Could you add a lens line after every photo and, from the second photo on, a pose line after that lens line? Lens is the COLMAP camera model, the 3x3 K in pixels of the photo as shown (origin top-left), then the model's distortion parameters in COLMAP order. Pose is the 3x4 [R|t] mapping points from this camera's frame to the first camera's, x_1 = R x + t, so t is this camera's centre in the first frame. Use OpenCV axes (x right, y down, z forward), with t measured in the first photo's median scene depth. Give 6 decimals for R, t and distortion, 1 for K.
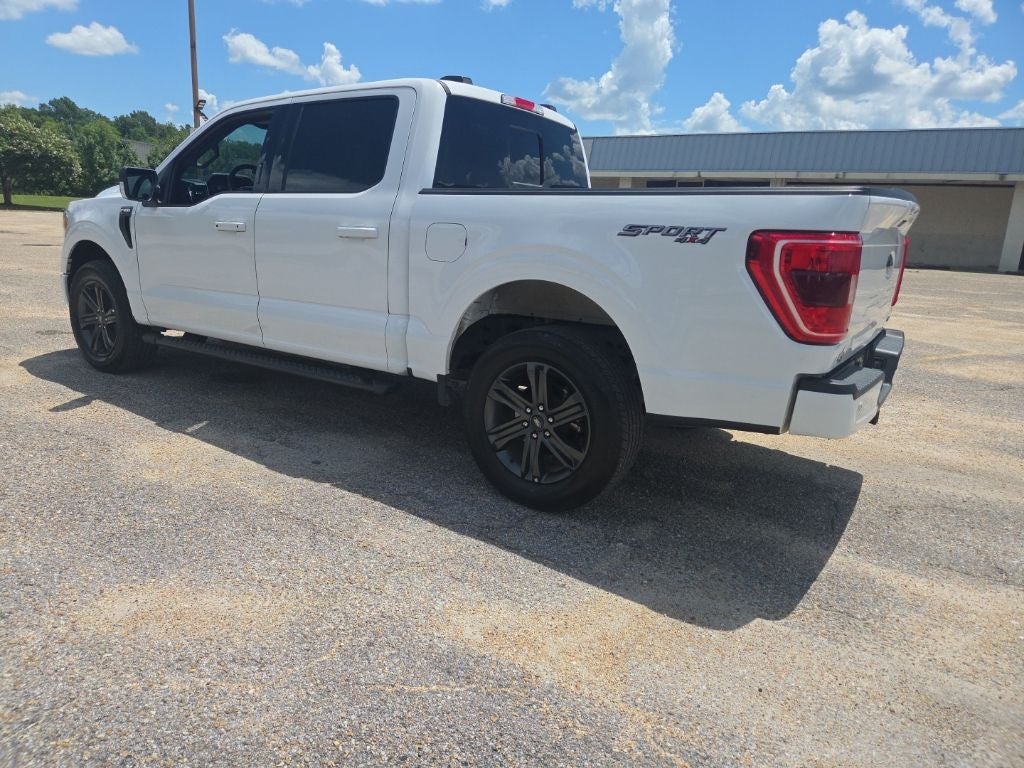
lens RADIAL K [[695.0, 0, 495.9], [0, 695.0, 370.9], [0, 0, 1]] dist [0.077312, -0.064477]
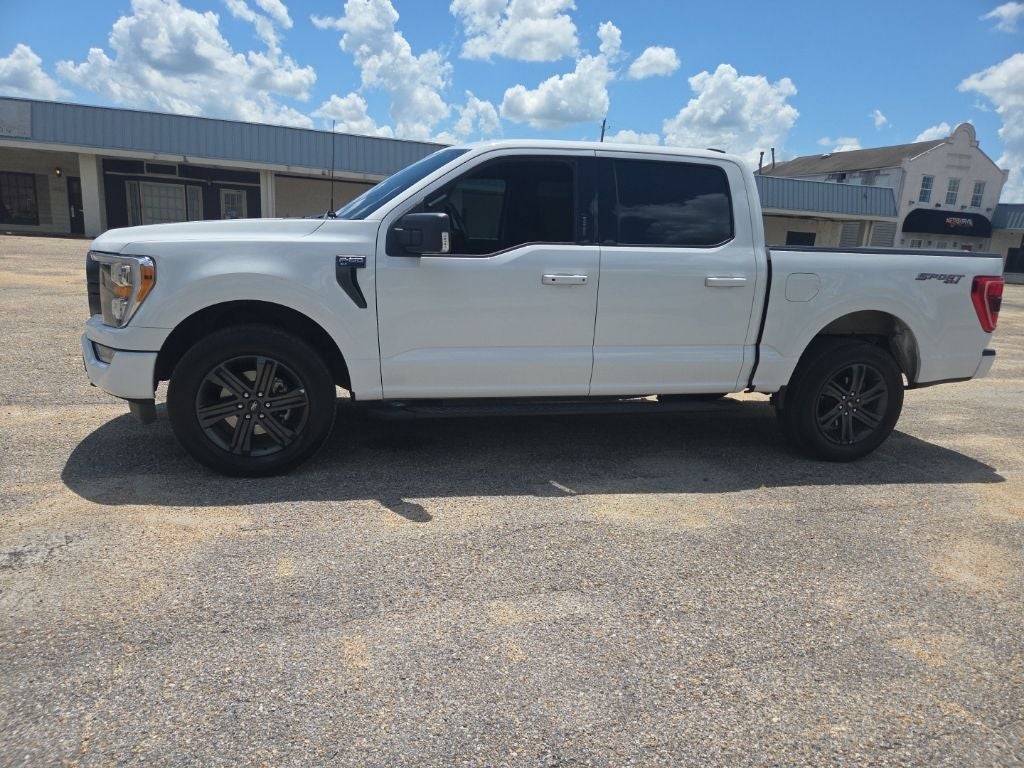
lens RADIAL K [[694.2, 0, 505.2], [0, 694.2, 392.7], [0, 0, 1]] dist [0.065264, -0.055125]
pose [[0.650170, -0.178775, 0.738457, -1.055323], [0.135404, 0.983629, 0.118914, -0.158412], [-0.747626, 0.022675, 0.663733, 0.378213]]
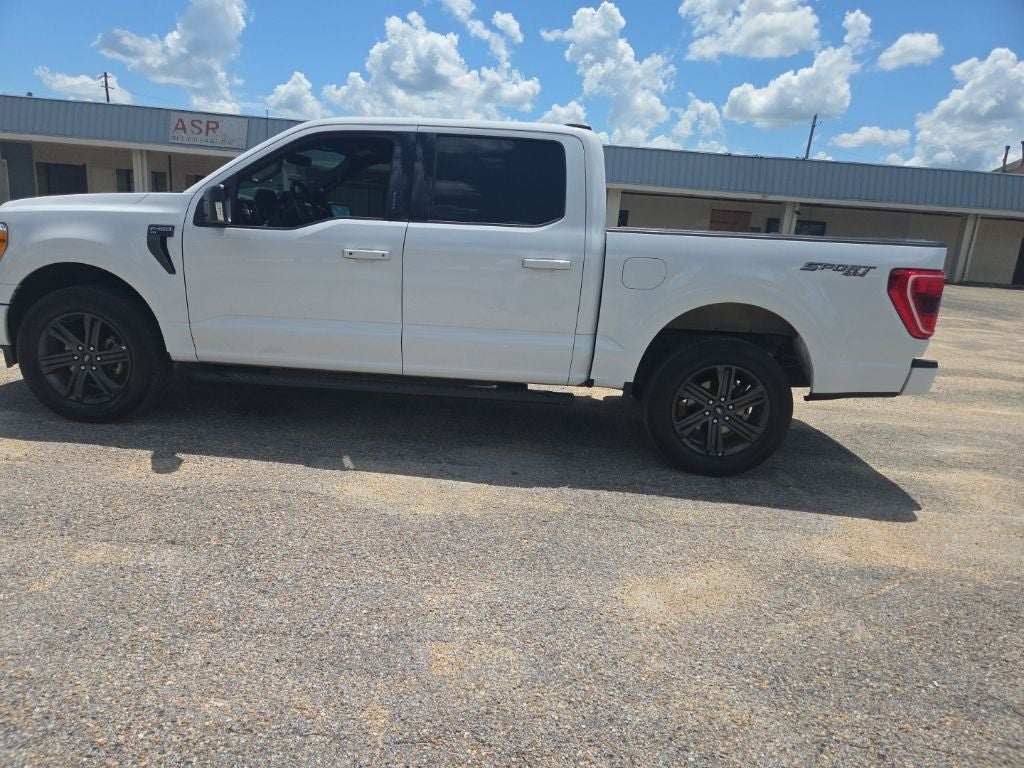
lens RADIAL K [[693.0, 0, 498.0], [0, 693.0, 387.5], [0, 0, 1]] dist [0.067889, -0.055627]
pose [[0.848319, -0.109629, 0.518012, -0.666774], [0.083973, 0.993805, 0.072805, -0.068606], [-0.522784, -0.018262, 0.852270, 0.068042]]
